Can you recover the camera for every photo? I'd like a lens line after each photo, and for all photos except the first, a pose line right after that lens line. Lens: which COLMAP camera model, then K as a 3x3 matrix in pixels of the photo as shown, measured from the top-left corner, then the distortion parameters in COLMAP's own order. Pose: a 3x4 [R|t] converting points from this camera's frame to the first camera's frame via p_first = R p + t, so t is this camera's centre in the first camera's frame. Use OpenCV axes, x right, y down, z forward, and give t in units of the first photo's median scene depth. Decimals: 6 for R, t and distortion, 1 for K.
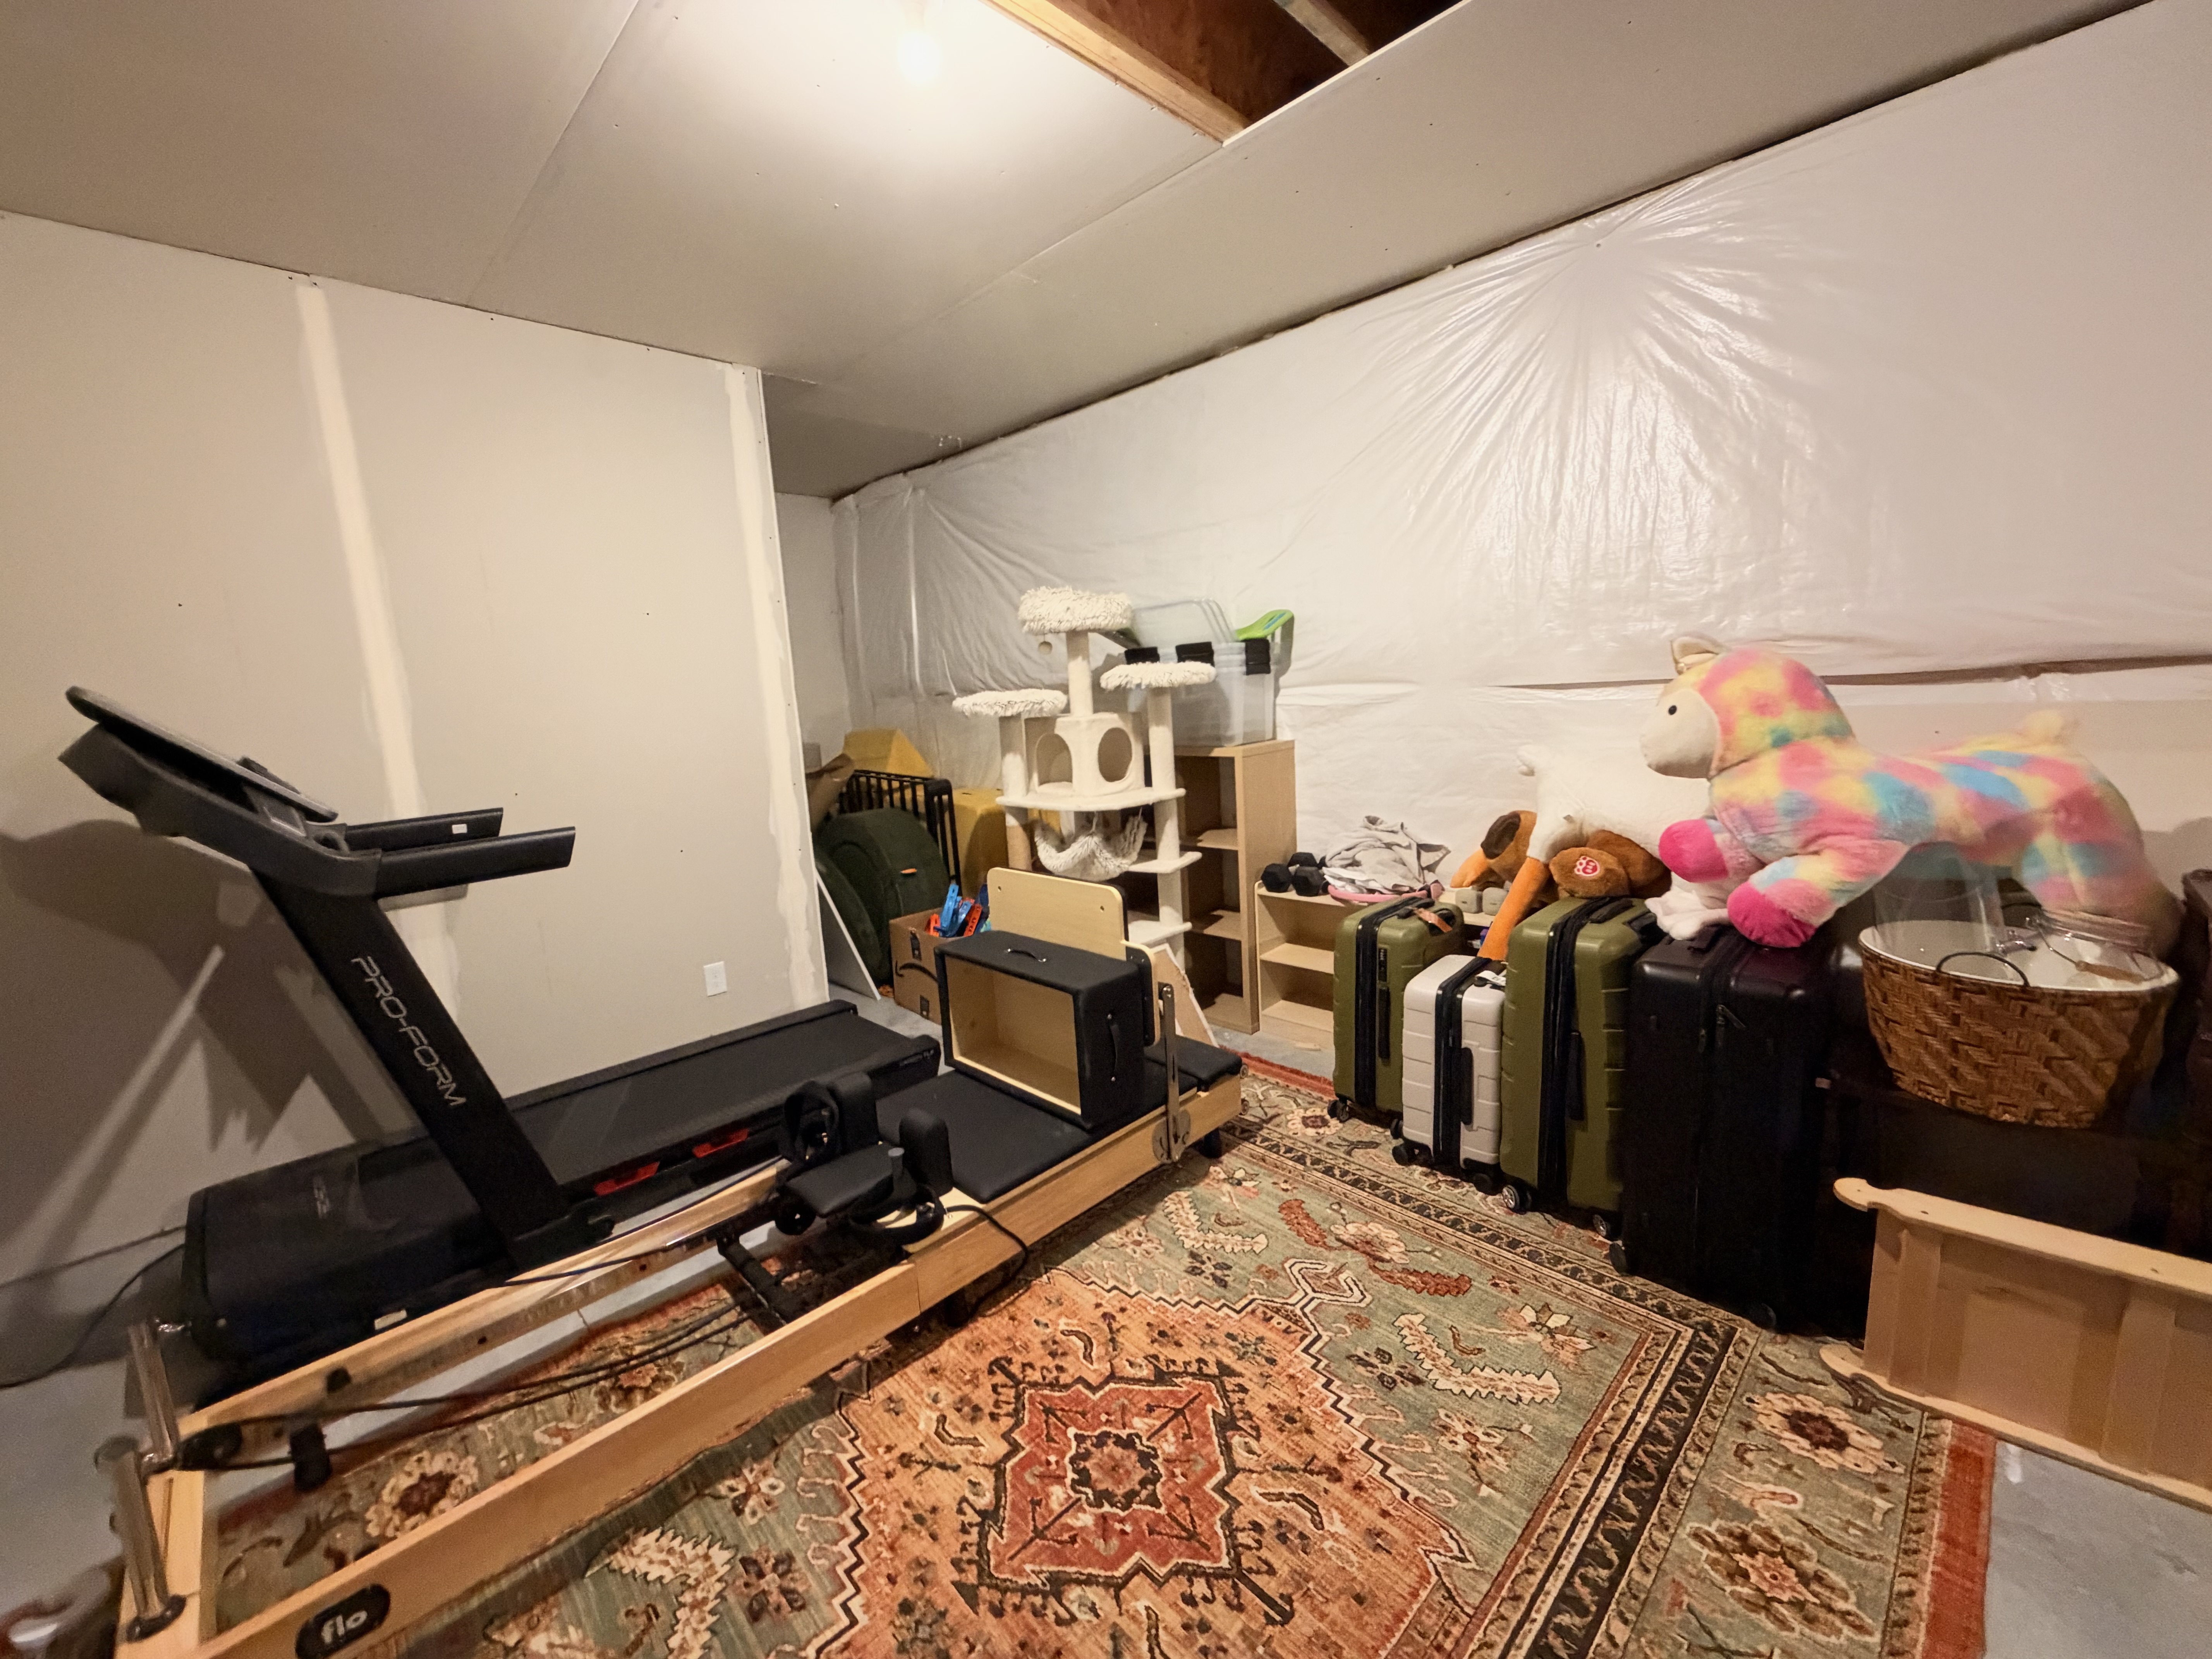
lens RADIAL K [[881.9, 0, 1106.0], [0, 881.9, 829.5], [0, 0, 1]] dist [-0.001327, 0.000494]
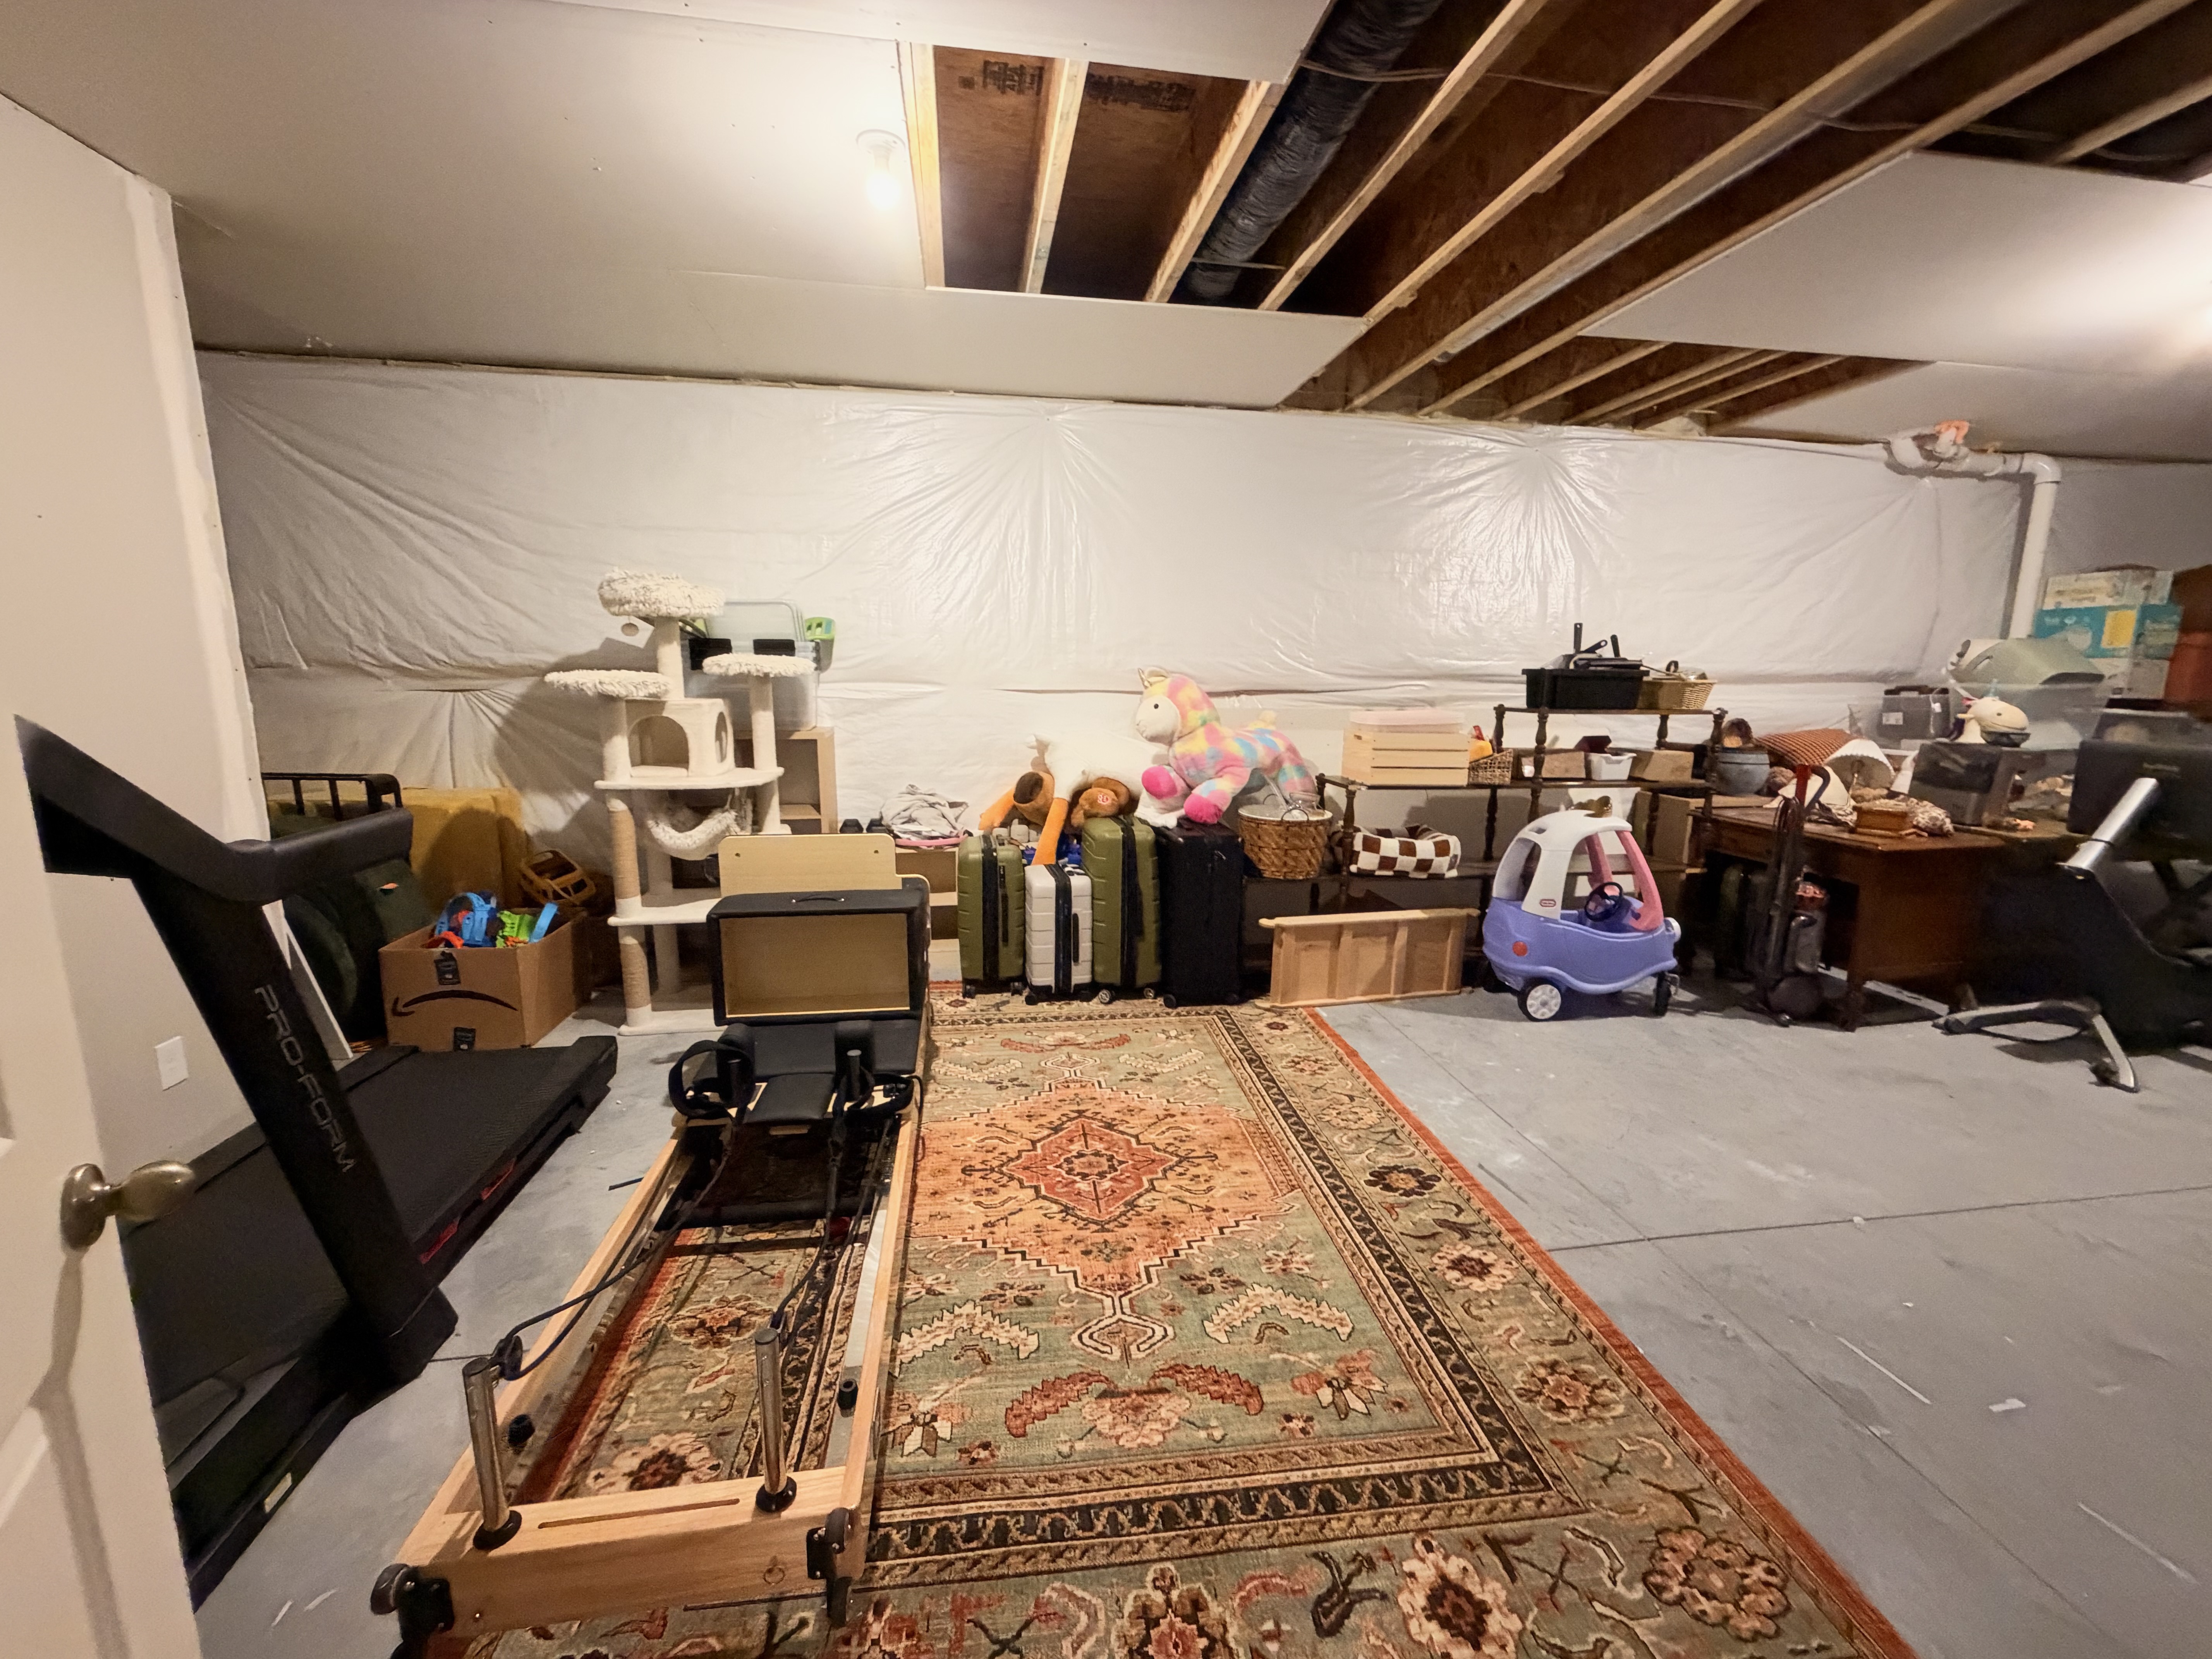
lens RADIAL K [[881.9, 0, 1106.0], [0, 881.9, 829.5], [0, 0, 1]] dist [-0.001327, 0.000494]
pose [[0.585291, -0.081151, 0.806752, -0.883023], [0.088013, 0.995458, 0.036281, 0.043824], [-0.806032, 0.049770, 0.589775, -0.001371]]
